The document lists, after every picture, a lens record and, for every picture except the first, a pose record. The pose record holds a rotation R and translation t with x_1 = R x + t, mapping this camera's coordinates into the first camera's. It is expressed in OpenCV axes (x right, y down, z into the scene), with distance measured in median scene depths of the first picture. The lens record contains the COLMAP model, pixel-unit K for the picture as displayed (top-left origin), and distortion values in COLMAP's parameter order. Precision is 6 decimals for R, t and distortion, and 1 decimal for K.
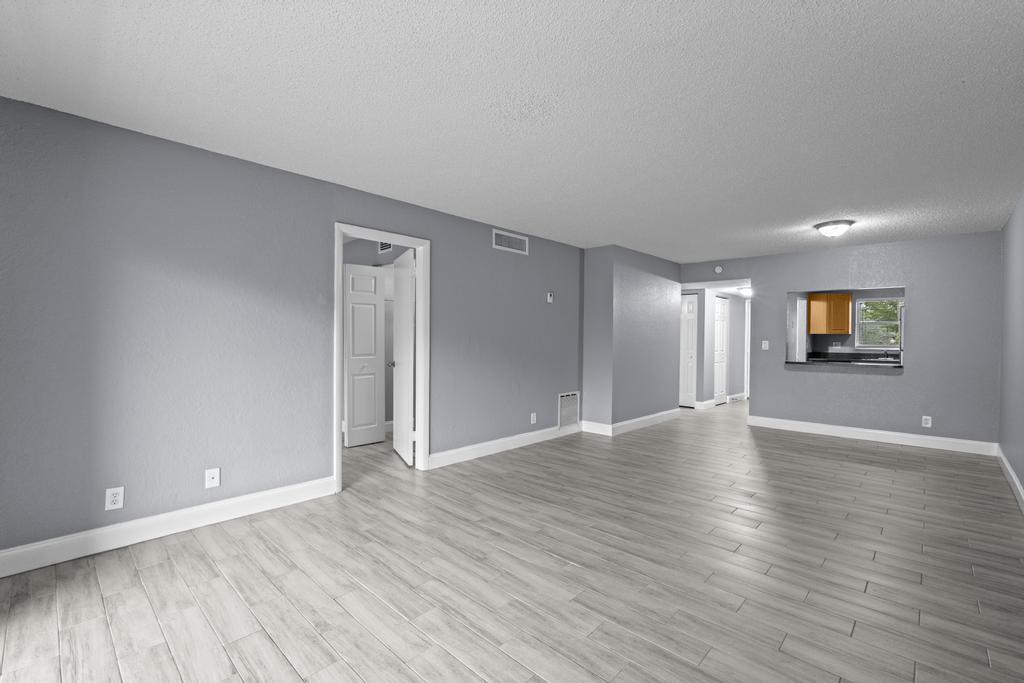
lens RADIAL K [[449.7, 0, 510.6], [0, 449.7, 342.5], [0, 0, 1]] dist [-0.010413, 0.000556]
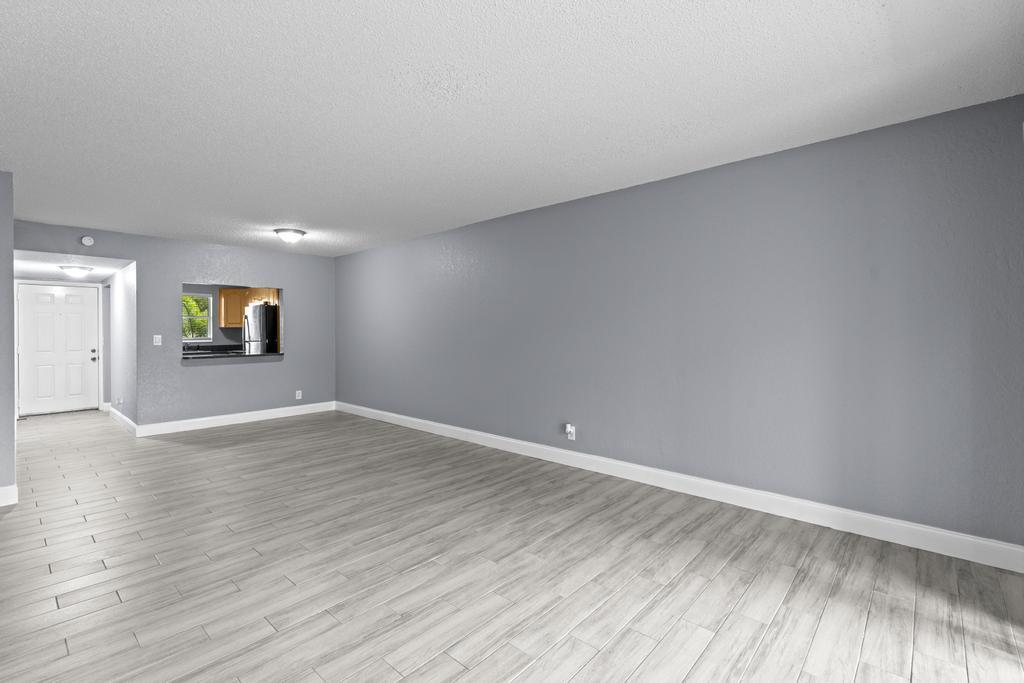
lens RADIAL K [[449.7, 0, 529.2], [0, 449.7, 332.7], [0, 0, 1]] dist [-0.010413, 0.000556]
pose [[-0.040317, -0.009488, 0.999142, -0.745285], [0.015809, 0.999824, 0.010133, -0.012529], [-0.999062, 0.016204, -0.040160, 0.713432]]
